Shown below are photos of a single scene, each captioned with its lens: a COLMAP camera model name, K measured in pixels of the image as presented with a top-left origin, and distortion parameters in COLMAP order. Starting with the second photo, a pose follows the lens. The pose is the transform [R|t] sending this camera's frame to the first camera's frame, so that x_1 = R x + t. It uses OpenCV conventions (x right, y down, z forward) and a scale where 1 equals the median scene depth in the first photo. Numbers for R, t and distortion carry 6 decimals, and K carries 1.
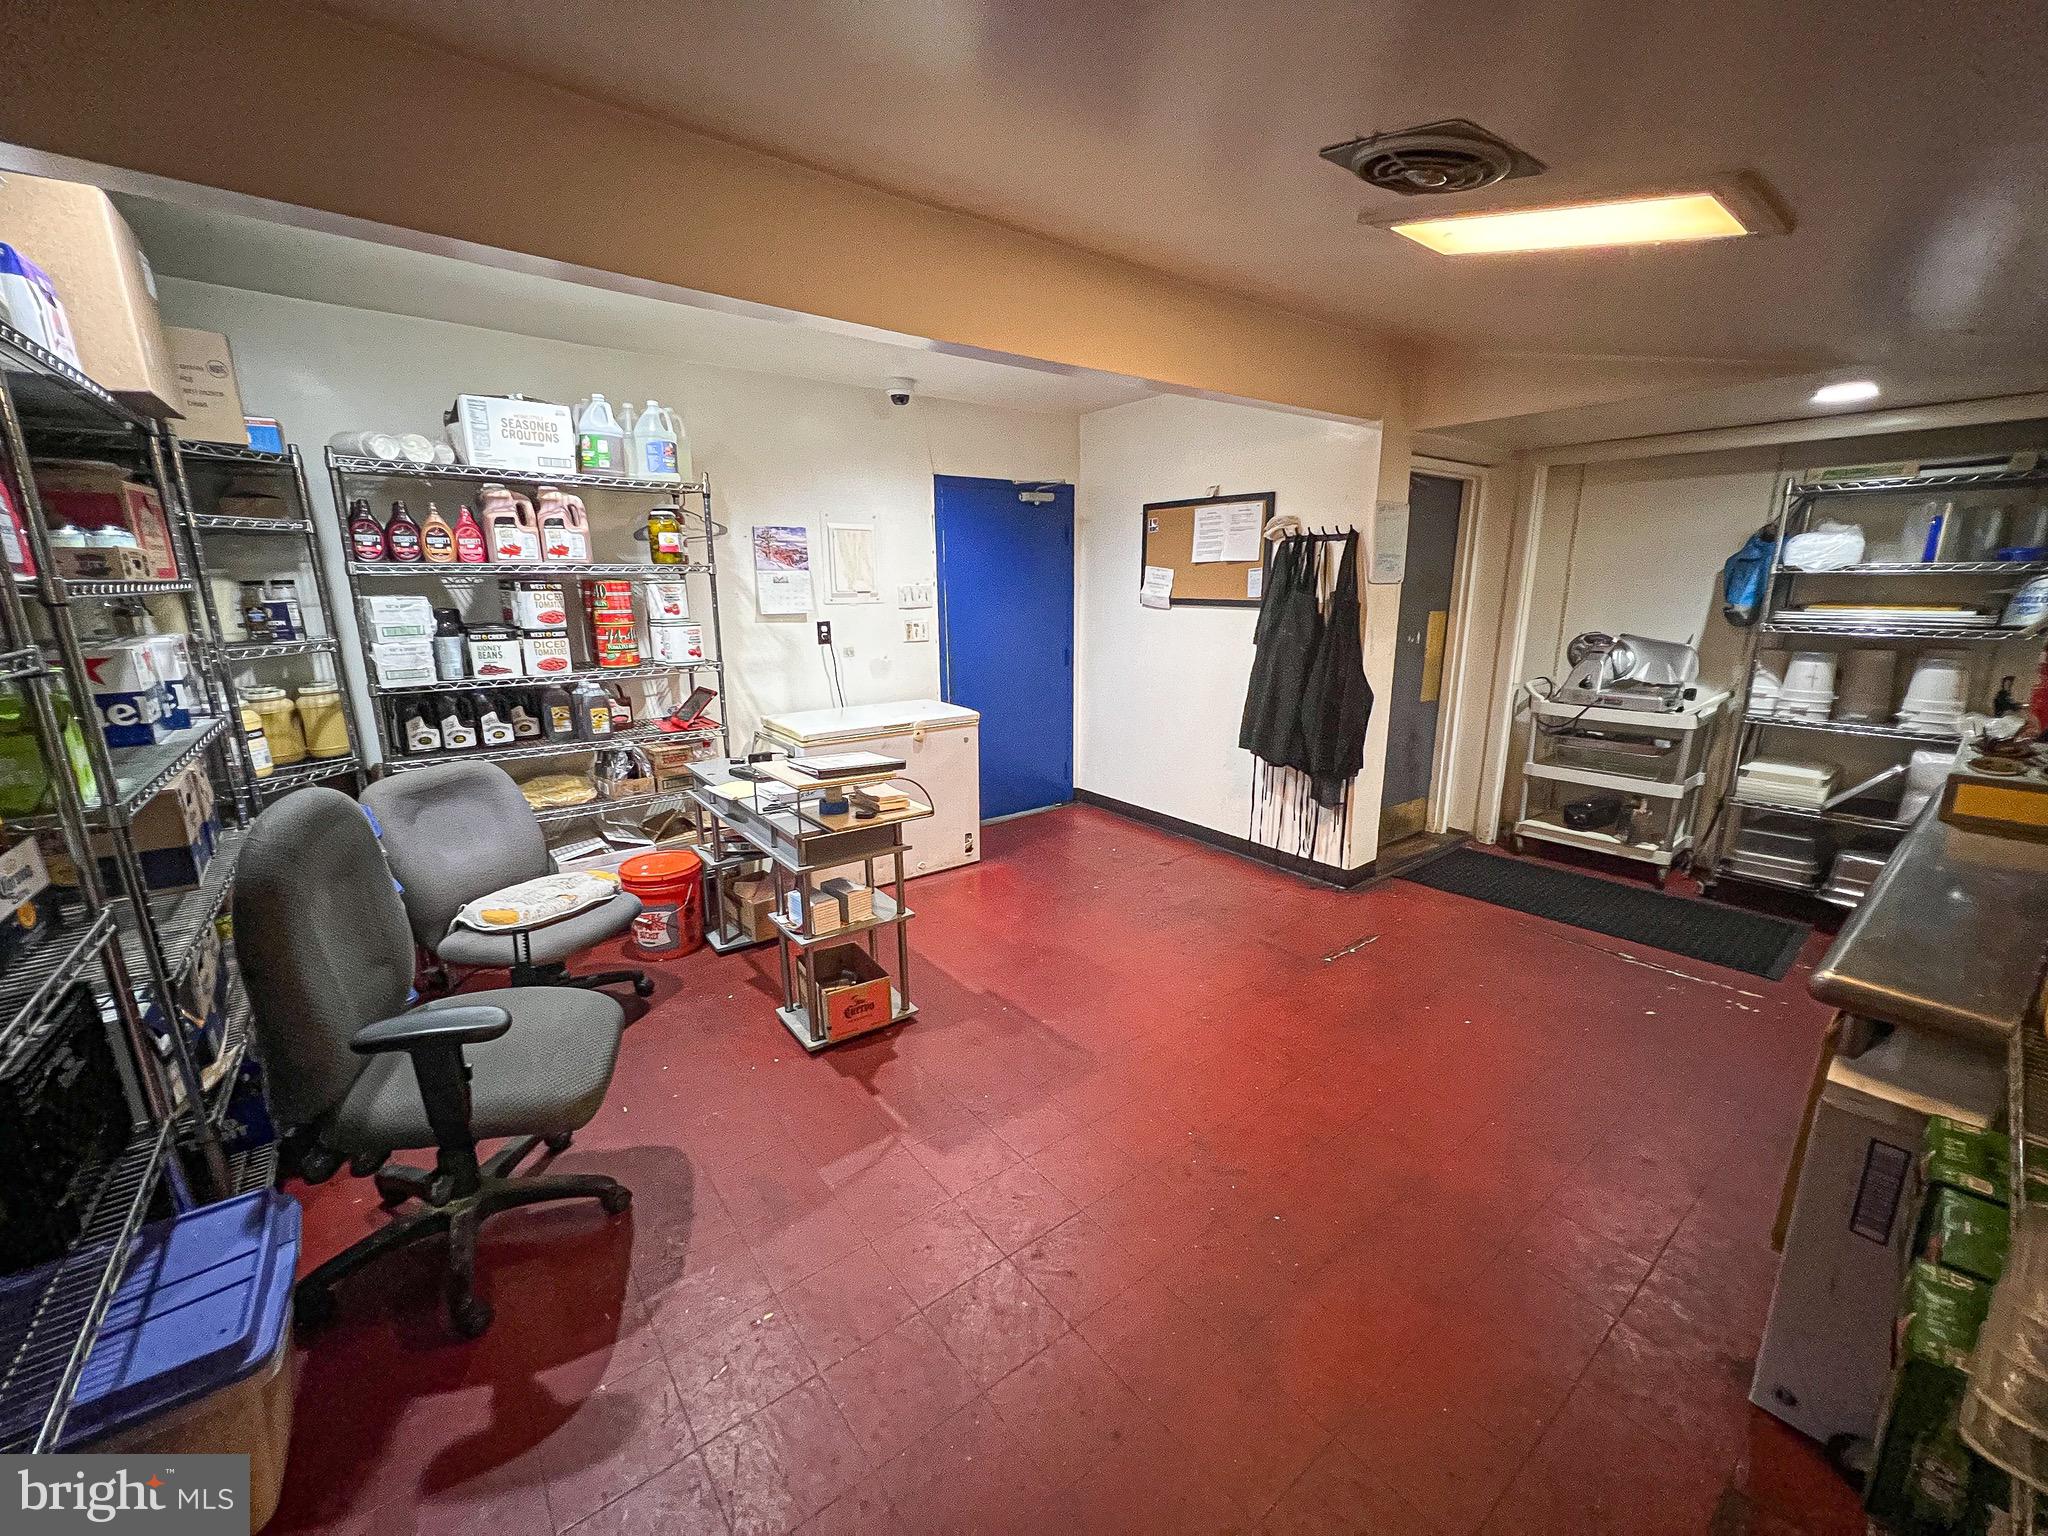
lens RADIAL K [[820.0, 0, 1025.6], [0, 820.0, 768.2], [0, 0, 1]] dist [-0.000515, -0.000156]
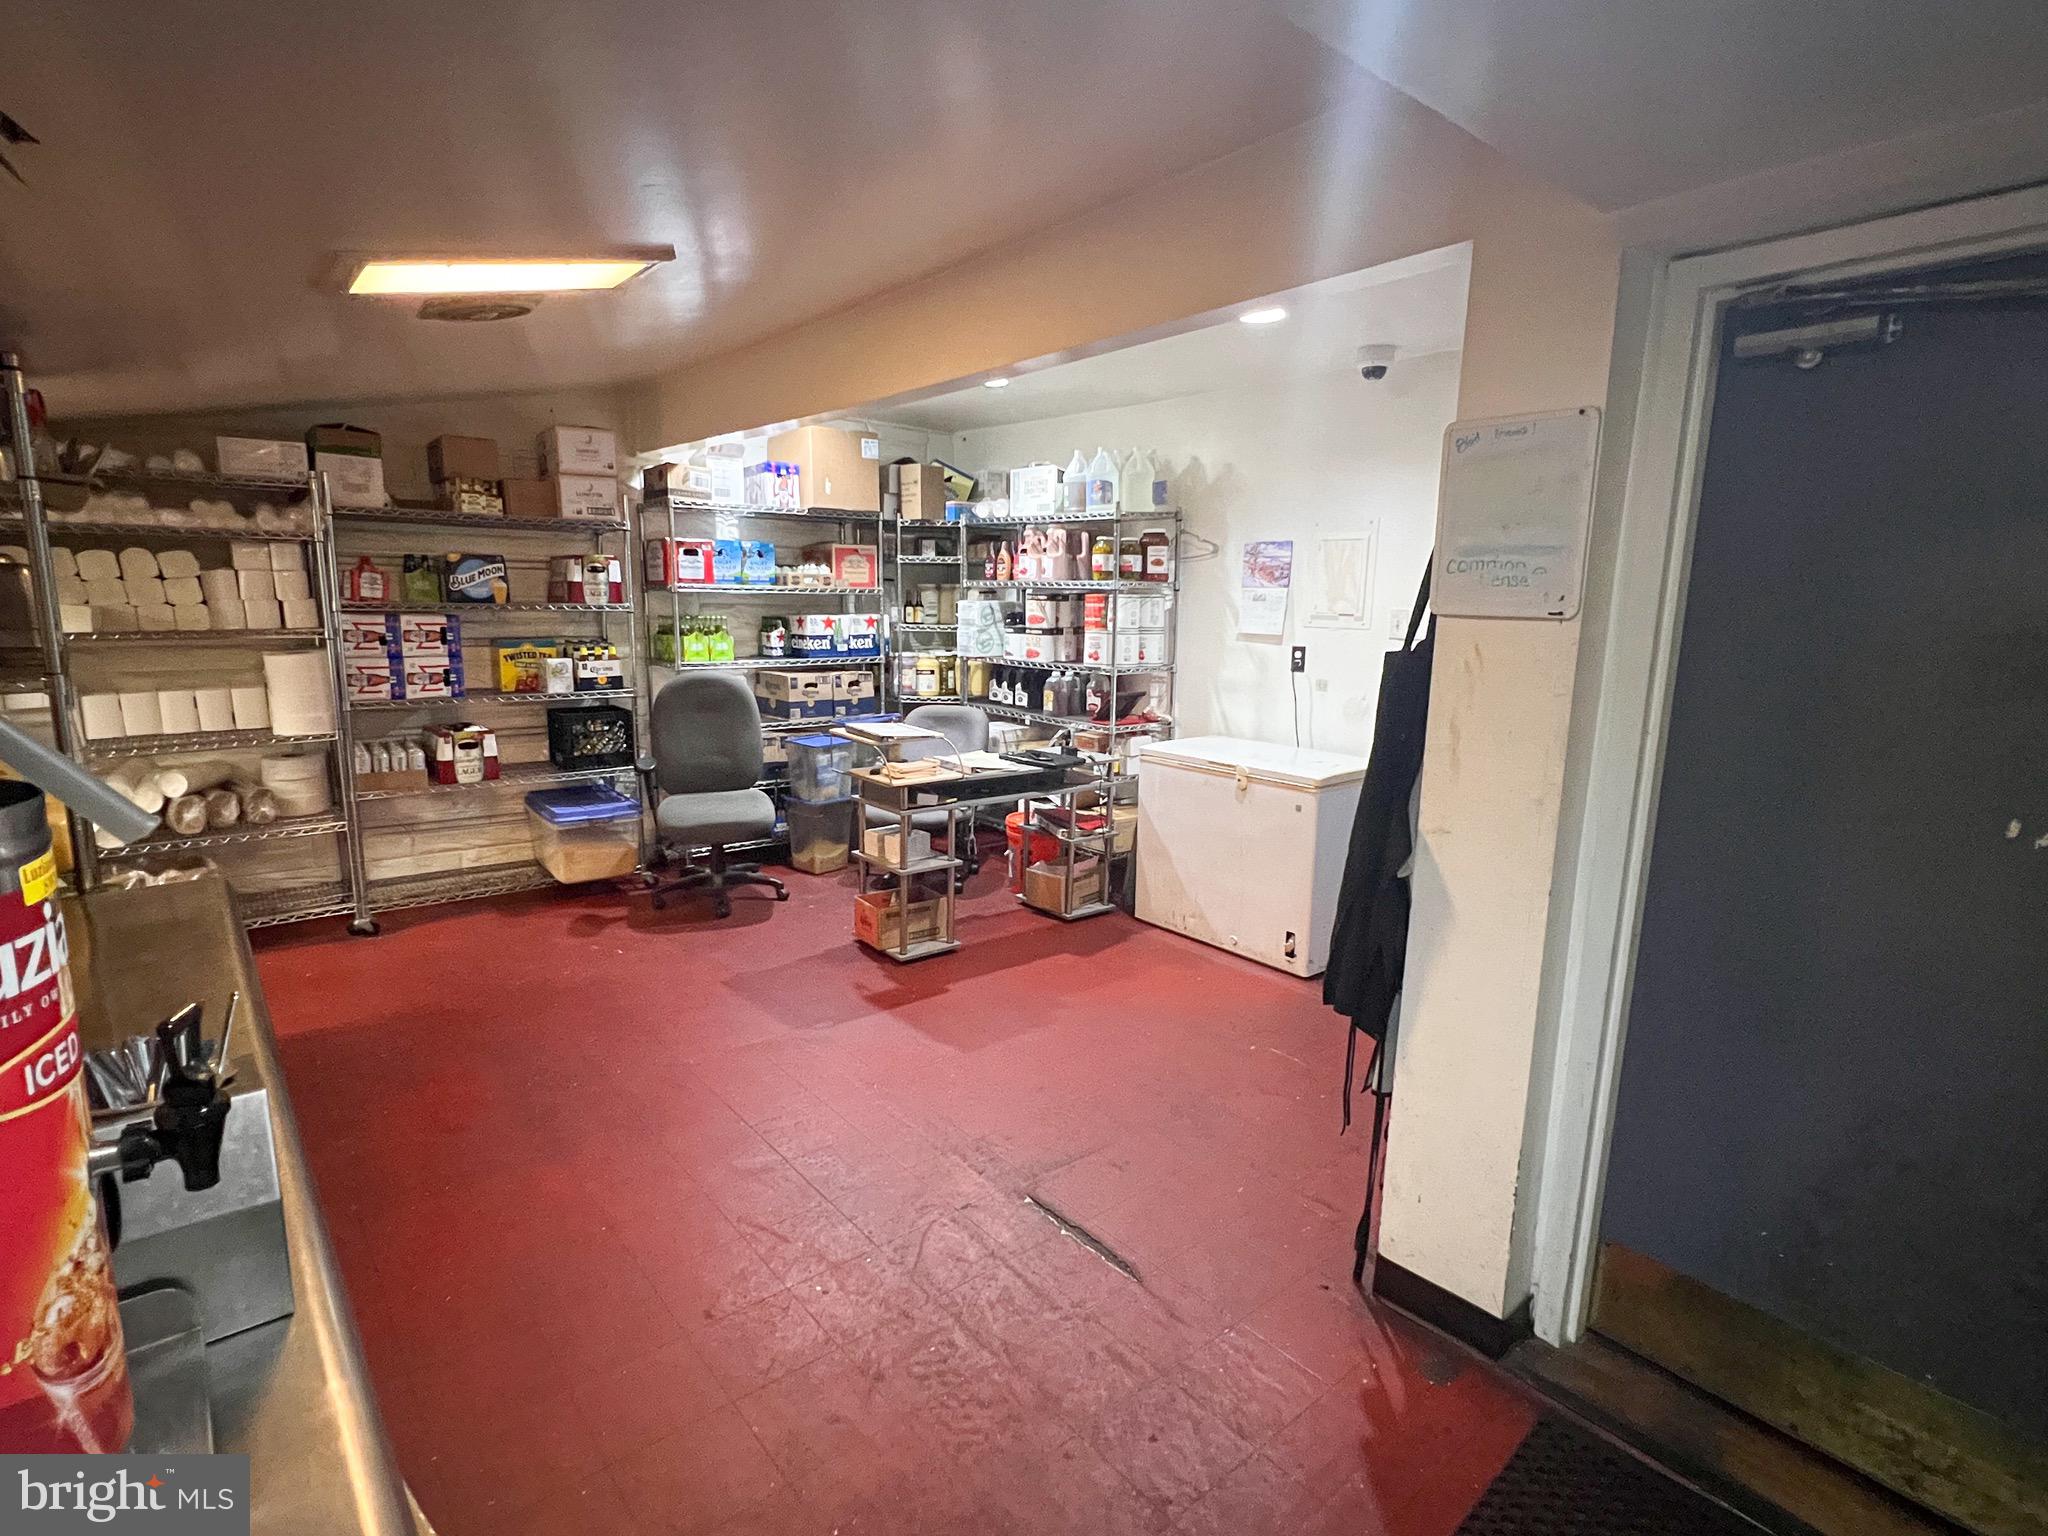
lens RADIAL K [[1017.3, 0, 1020.2], [0, 1017.3, 772.2], [0, 0, 1]] dist [0.000014, 0.000017]
pose [[0.034809, 0.174609, -0.984022, 0.881517], [-0.248239, 0.955272, 0.160727, -0.161279], [0.968073, 0.238677, 0.076597, 0.706907]]
